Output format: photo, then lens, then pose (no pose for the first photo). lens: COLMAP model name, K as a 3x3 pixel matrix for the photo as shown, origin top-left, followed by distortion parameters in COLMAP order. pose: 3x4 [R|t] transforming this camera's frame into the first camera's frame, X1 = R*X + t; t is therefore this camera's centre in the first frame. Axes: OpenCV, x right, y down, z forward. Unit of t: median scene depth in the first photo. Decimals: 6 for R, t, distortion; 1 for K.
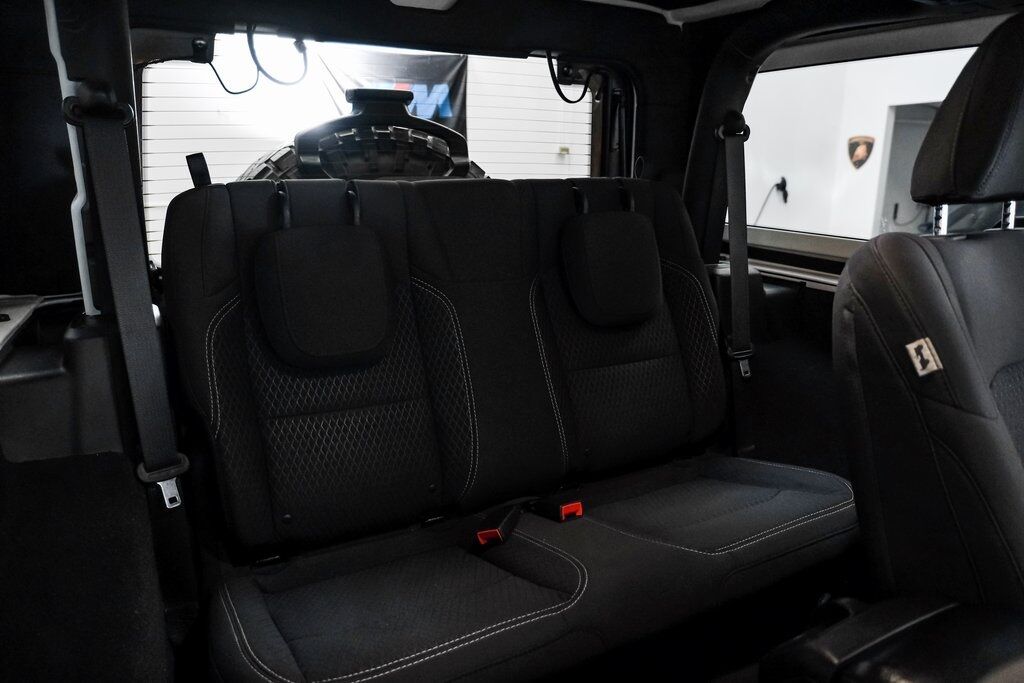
lens RADIAL K [[680.3, 0, 512.0], [0, 680.3, 341.5], [0, 0, 1]] dist [-0.030954, 0.003749]
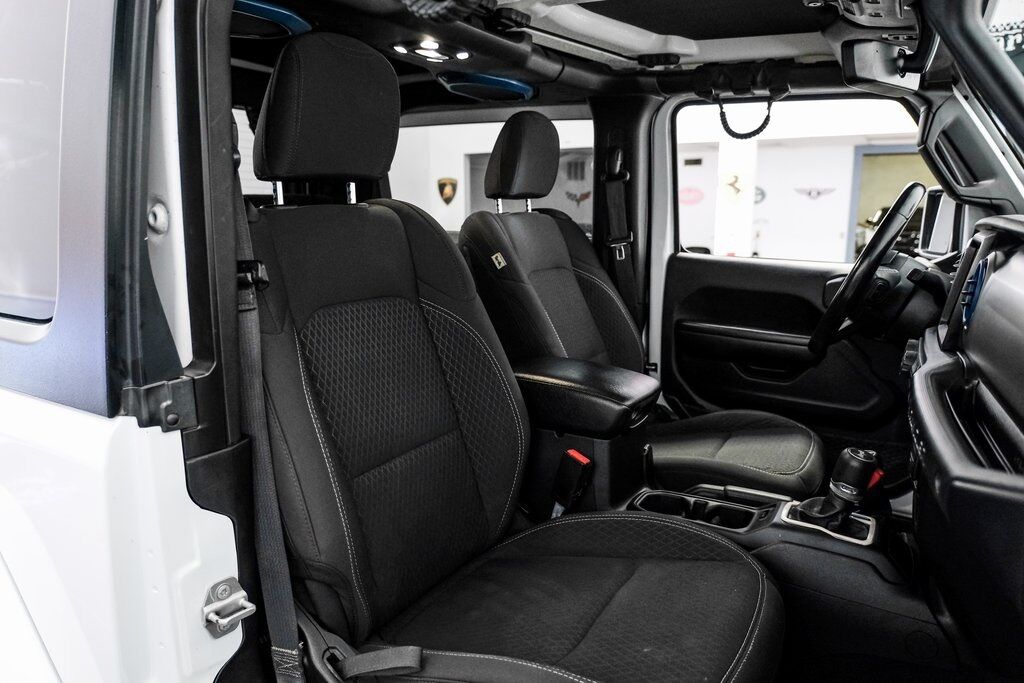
lens RADIAL K [[680.3, 0, 512.0], [0, 680.3, 341.5], [0, 0, 1]] dist [-0.030954, 0.003749]
pose [[0.848017, -0.105333, 0.519396, -0.486695], [0.137158, 0.990280, -0.023109, 0.305550], [-0.511913, 0.090836, 0.854221, -0.817763]]
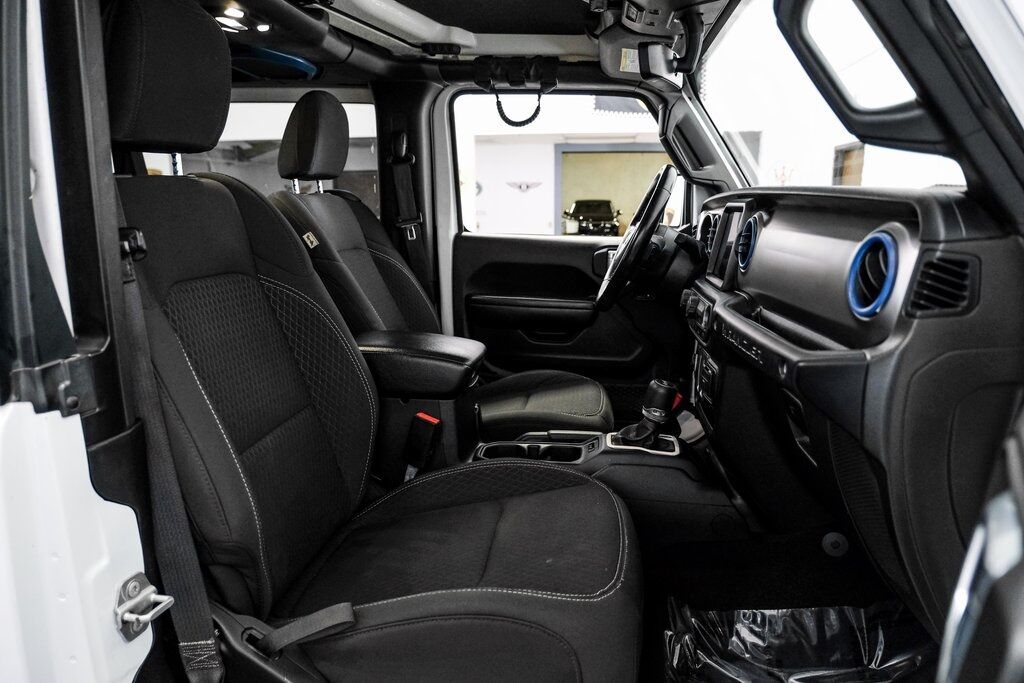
lens RADIAL K [[680.3, 0, 512.0], [0, 680.3, 341.5], [0, 0, 1]] dist [-0.030954, 0.003749]
pose [[0.568820, -0.169079, 0.804895, -0.759488], [0.212321, 0.975657, 0.054903, 0.323203], [-0.794584, 0.139666, 0.590871, -0.701265]]
